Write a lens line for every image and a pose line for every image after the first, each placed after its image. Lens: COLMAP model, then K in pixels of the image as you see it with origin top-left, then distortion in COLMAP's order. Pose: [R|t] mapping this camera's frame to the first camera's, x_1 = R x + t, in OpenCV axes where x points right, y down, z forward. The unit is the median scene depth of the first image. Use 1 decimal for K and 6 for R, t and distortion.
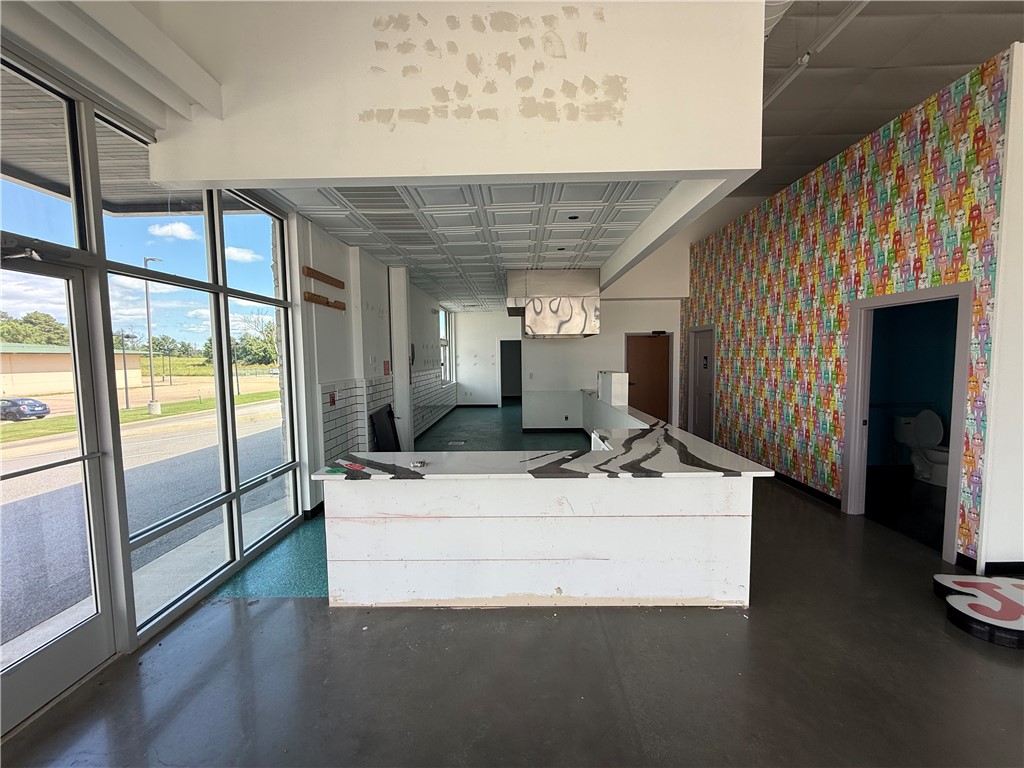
lens RADIAL K [[410.2, 0, 511.8], [0, 410.2, 384.4], [0, 0, 1]] dist [-0.000607, 0.000353]
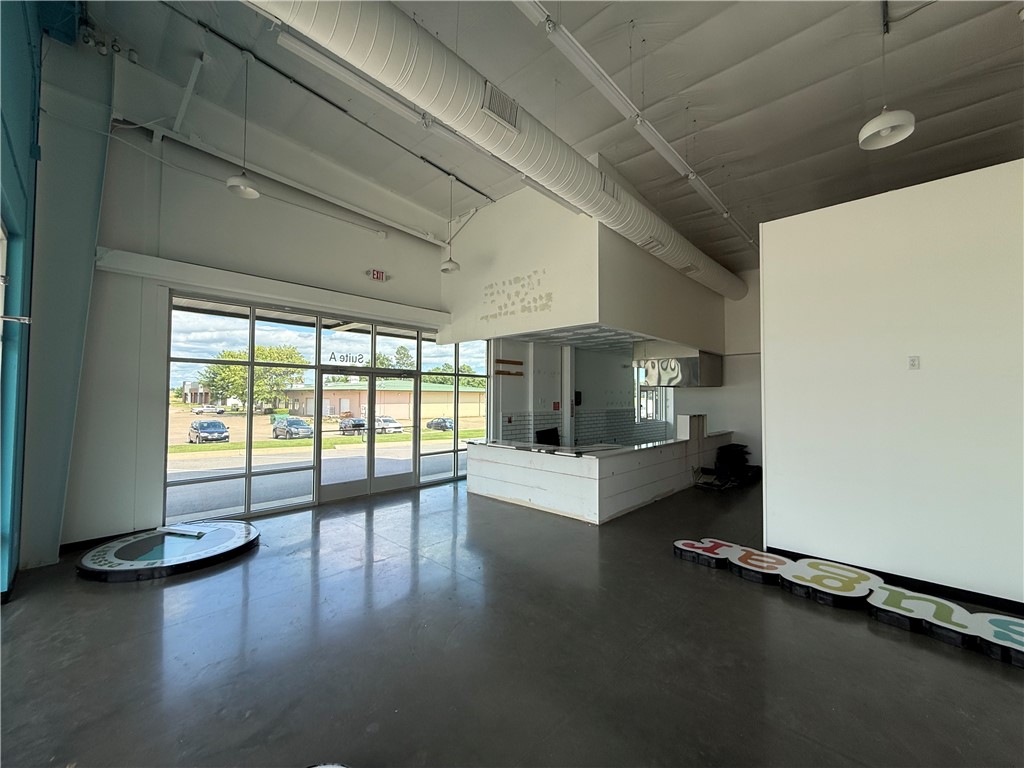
lens RADIAL K [[410.2, 0, 504.9], [0, 410.2, 379.9], [0, 0, 1]] dist [-0.000607, 0.000353]
pose [[0.724813, -0.011914, -0.688843, 1.436049], [-0.062062, 0.994656, -0.082506, 0.010304], [0.686145, 0.102552, 0.720200, -0.769816]]
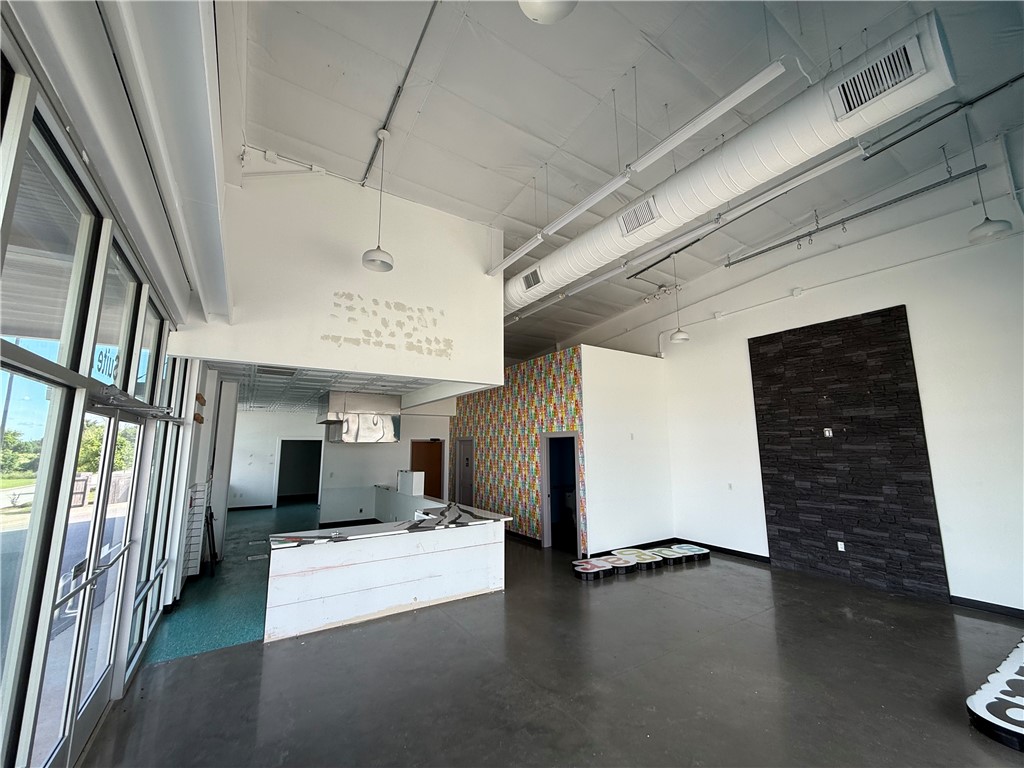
lens RADIAL K [[410.2, 0, 513.3], [0, 410.2, 380.9], [0, 0, 1]] dist [-0.000607, 0.000353]
pose [[0.828683, 0.097020, 0.551245, -0.531289], [0.033923, 0.974346, -0.222484, -0.013917], [-0.558689, 0.203069, 0.804133, -0.763251]]
